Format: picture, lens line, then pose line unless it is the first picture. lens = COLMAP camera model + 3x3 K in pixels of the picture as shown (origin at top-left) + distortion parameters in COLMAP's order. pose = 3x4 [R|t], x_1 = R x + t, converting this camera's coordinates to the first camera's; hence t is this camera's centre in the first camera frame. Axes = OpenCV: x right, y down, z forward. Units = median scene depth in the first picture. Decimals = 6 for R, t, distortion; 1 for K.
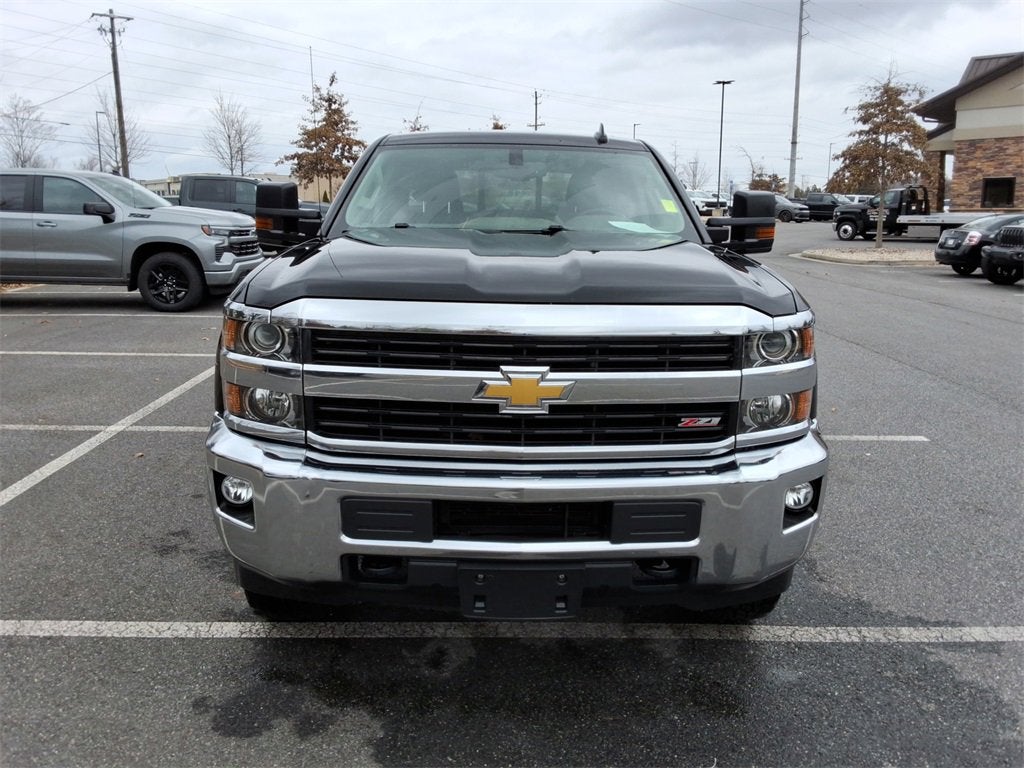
lens RADIAL K [[818.1, 0, 520.6], [0, 818.1, 376.4], [0, 0, 1]] dist [0.127870, -0.195237]
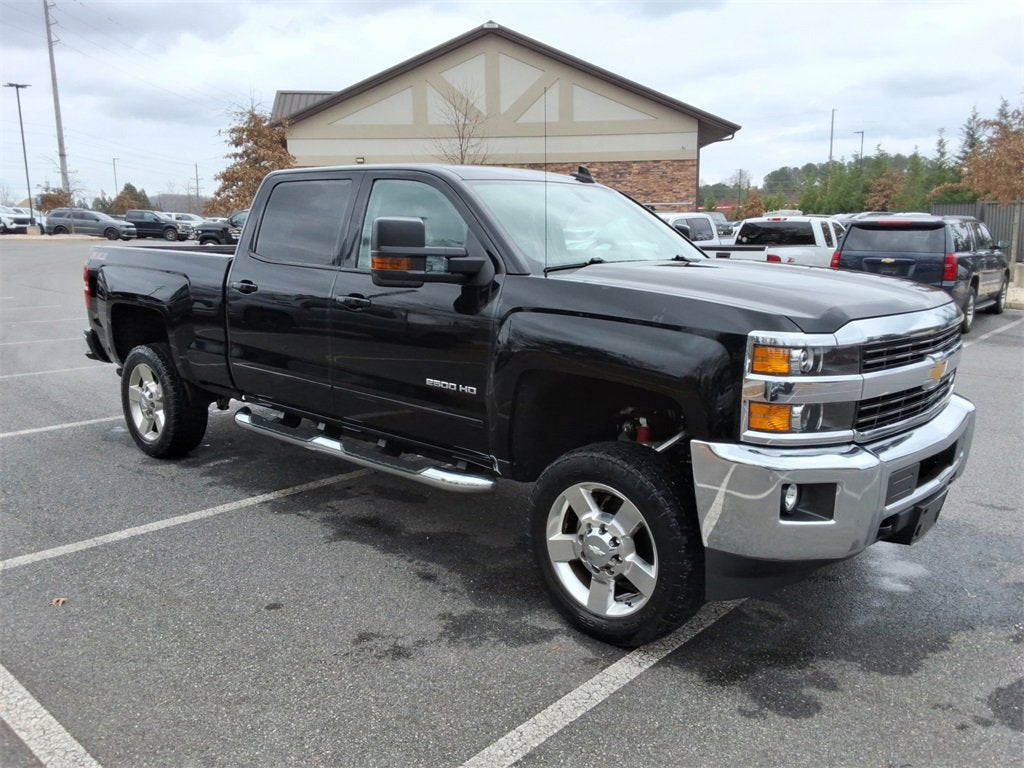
lens RADIAL K [[818.1, 0, 520.6], [0, 818.1, 376.4], [0, 0, 1]] dist [0.127870, -0.195237]
pose [[0.675291, -0.136180, 0.724871, -0.143881], [0.149973, 0.987627, 0.045829, -0.013618], [-0.722143, 0.077763, 0.687359, 0.050209]]
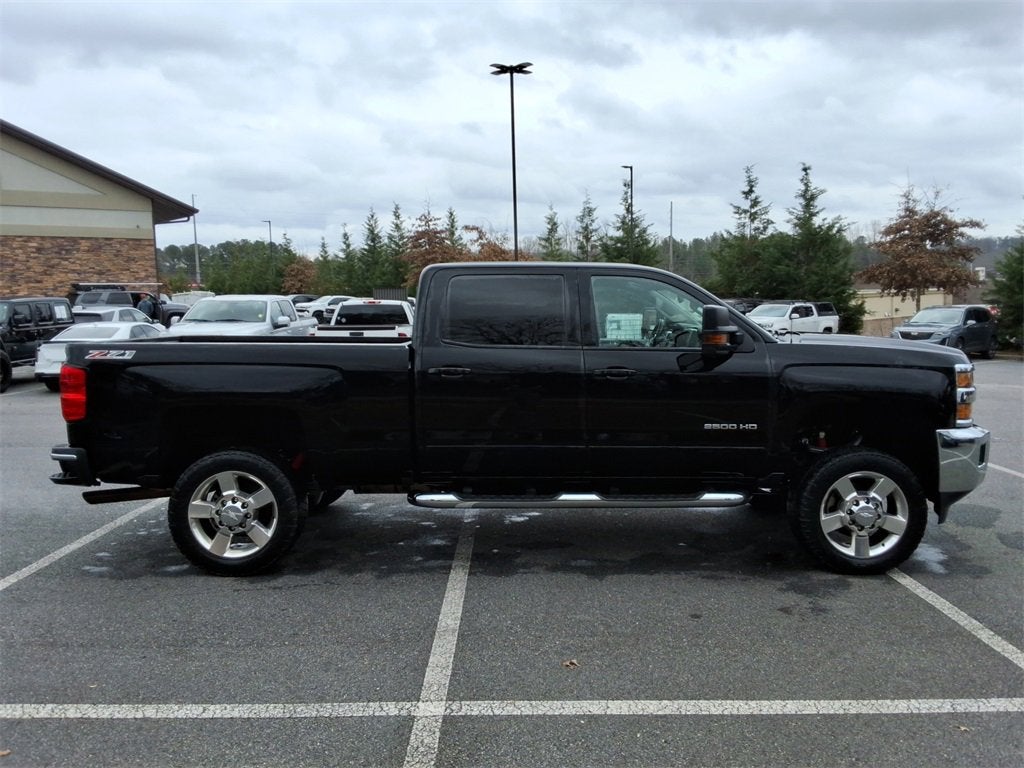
lens RADIAL K [[818.1, 0, 520.6], [0, 818.1, 376.4], [0, 0, 1]] dist [0.127870, -0.195237]
pose [[0.006177, -0.093038, 0.995643, -0.249470], [0.209734, 0.973637, 0.089681, -0.049093], [-0.977739, 0.208266, 0.025527, 0.208977]]
